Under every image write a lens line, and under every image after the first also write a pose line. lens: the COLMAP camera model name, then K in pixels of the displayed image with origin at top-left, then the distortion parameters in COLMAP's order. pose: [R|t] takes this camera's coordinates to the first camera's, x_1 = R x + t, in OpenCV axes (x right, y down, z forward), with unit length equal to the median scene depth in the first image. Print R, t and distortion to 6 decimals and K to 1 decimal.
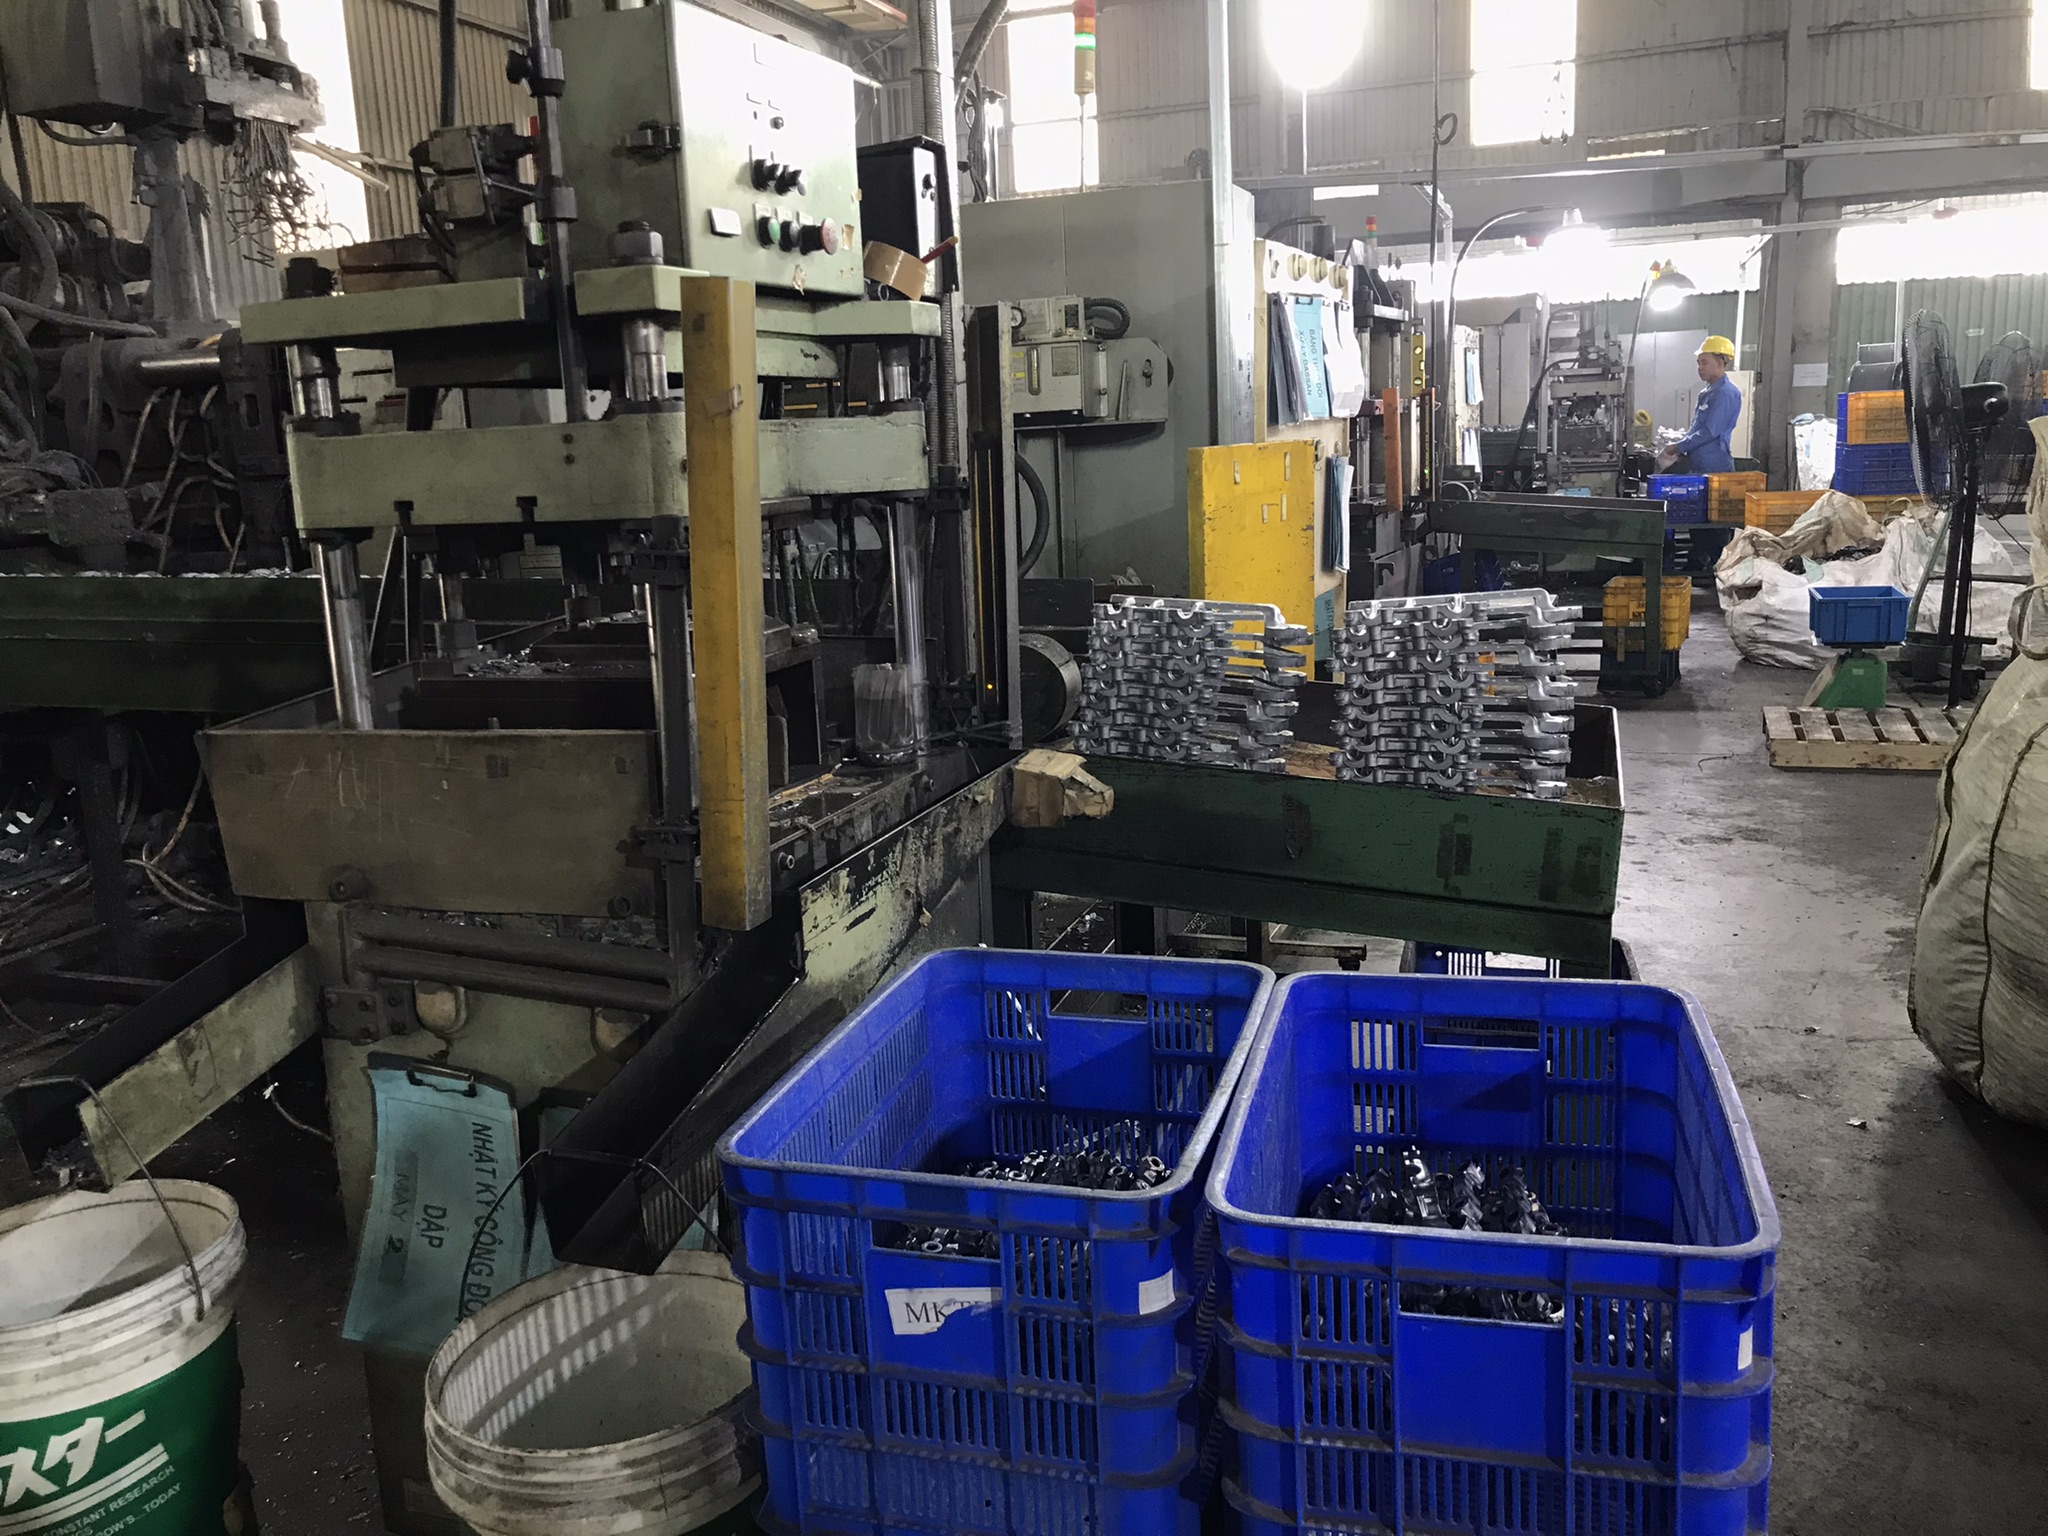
lens RADIAL K [[1740.7, 0, 1023.2], [0, 1740.7, 737.7], [0, 0, 1]] dist [0.029324, -0.013302]
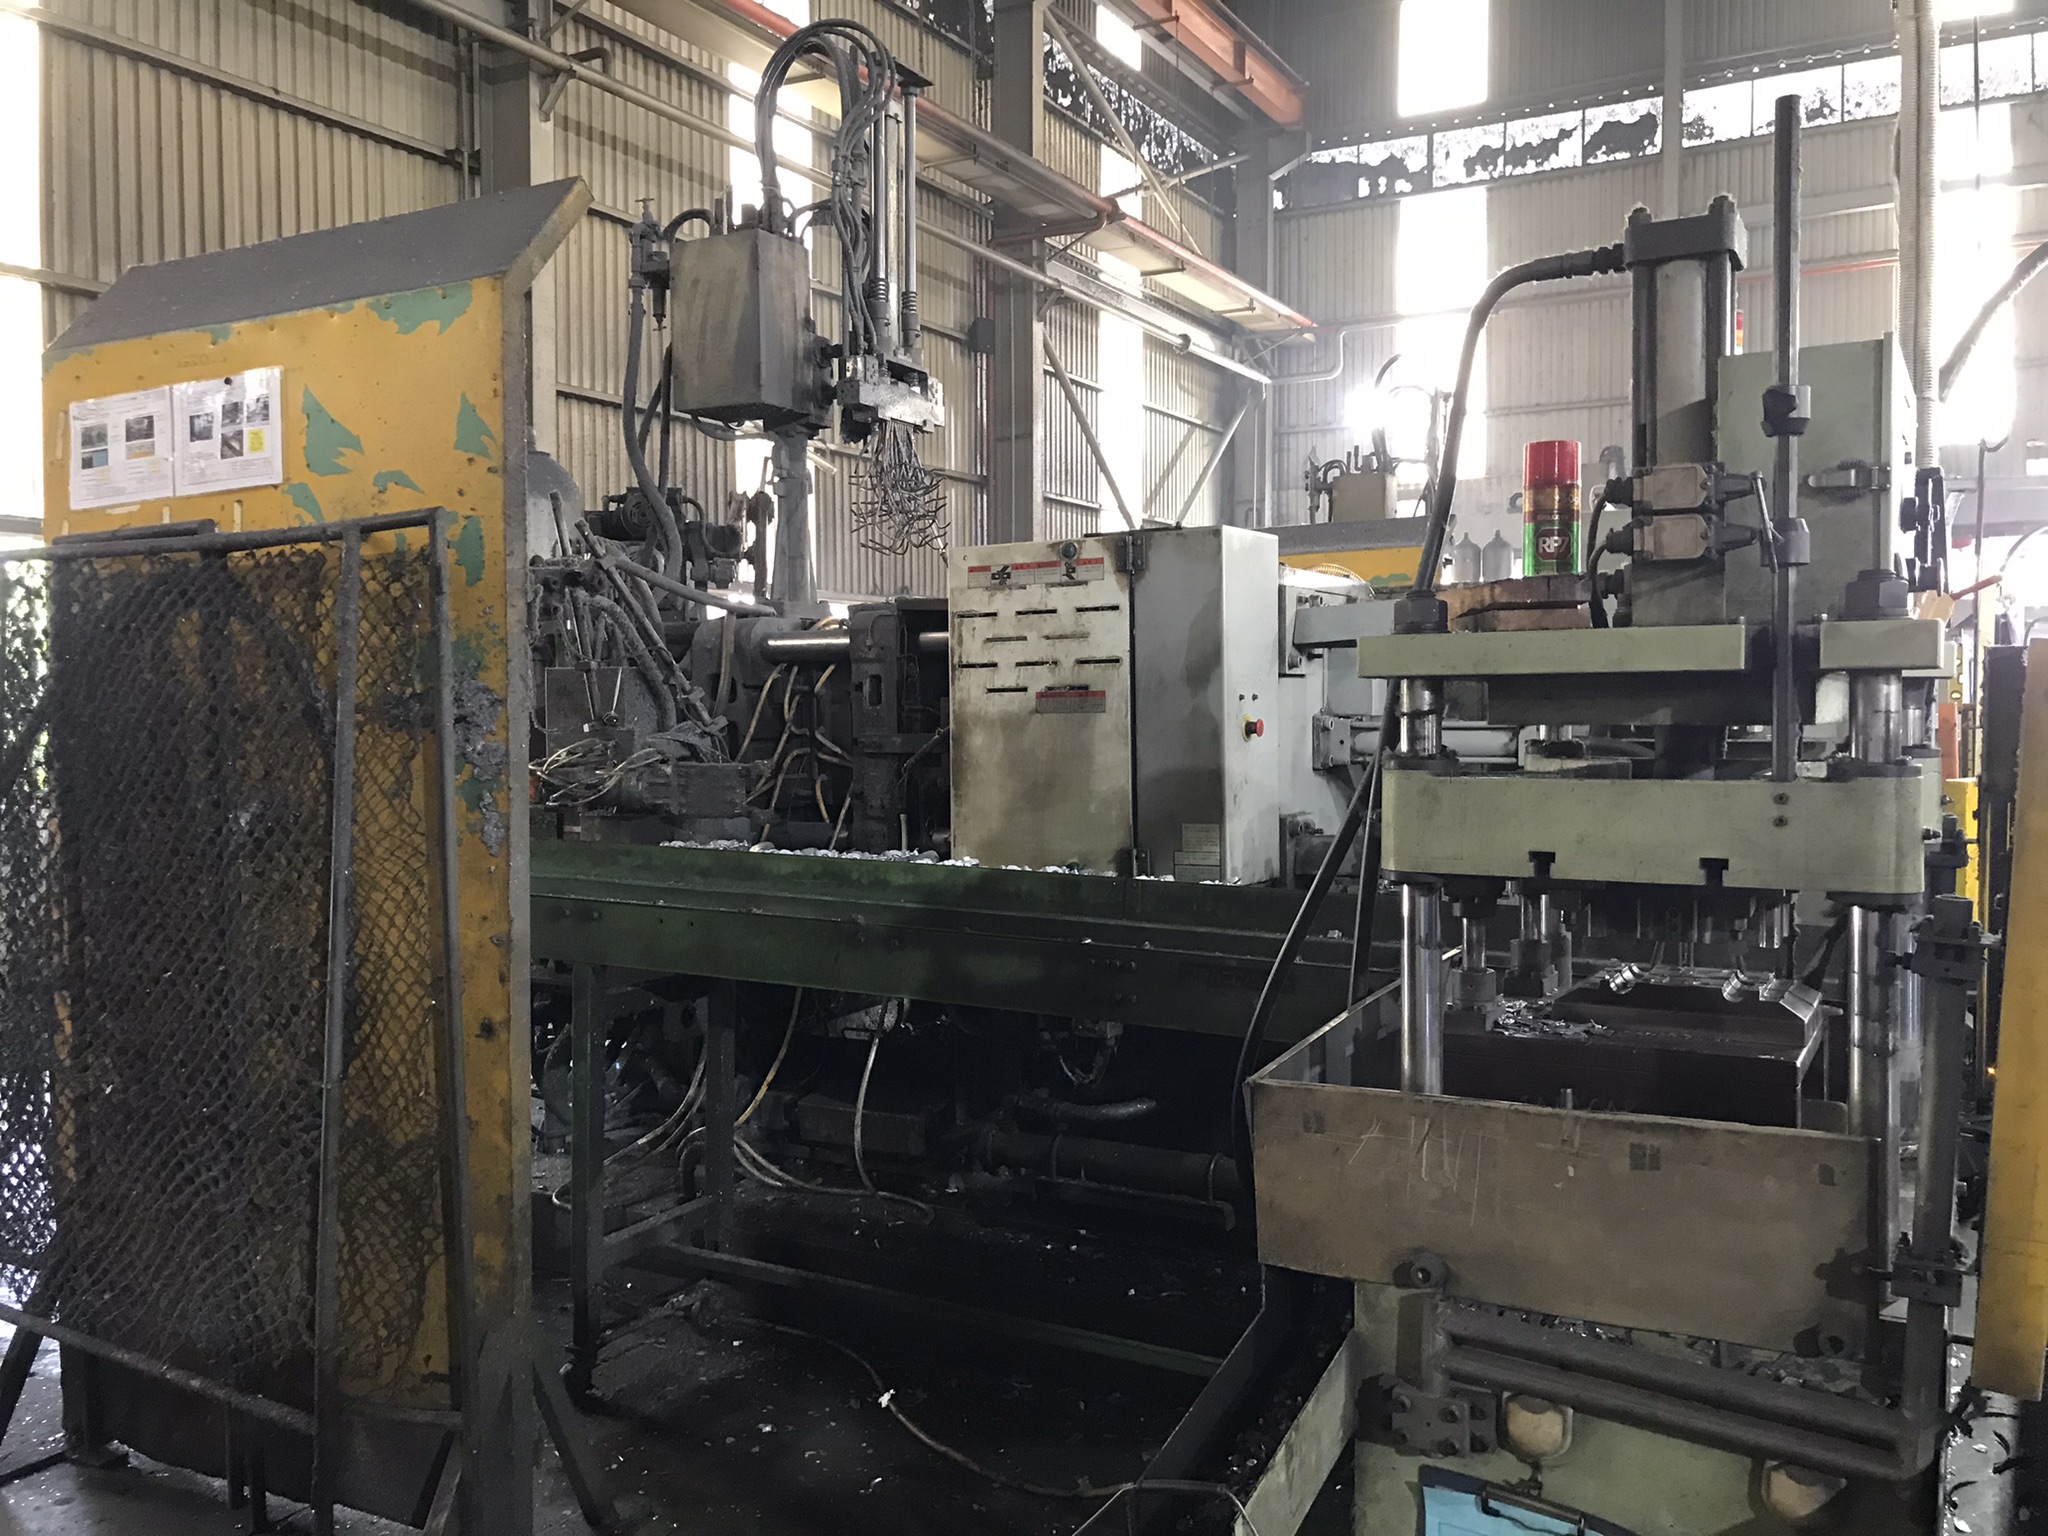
lens RADIAL K [[1744.1, 0, 1021.7], [0, 1744.1, 732.7], [0, 0, 1]] dist [0.104662, -0.145468]
pose [[0.983861, 0.047655, -0.172474, -0.237591], [-0.074071, 0.985889, -0.150125, -0.019066], [0.162886, 0.160477, 0.973507, 0.021298]]
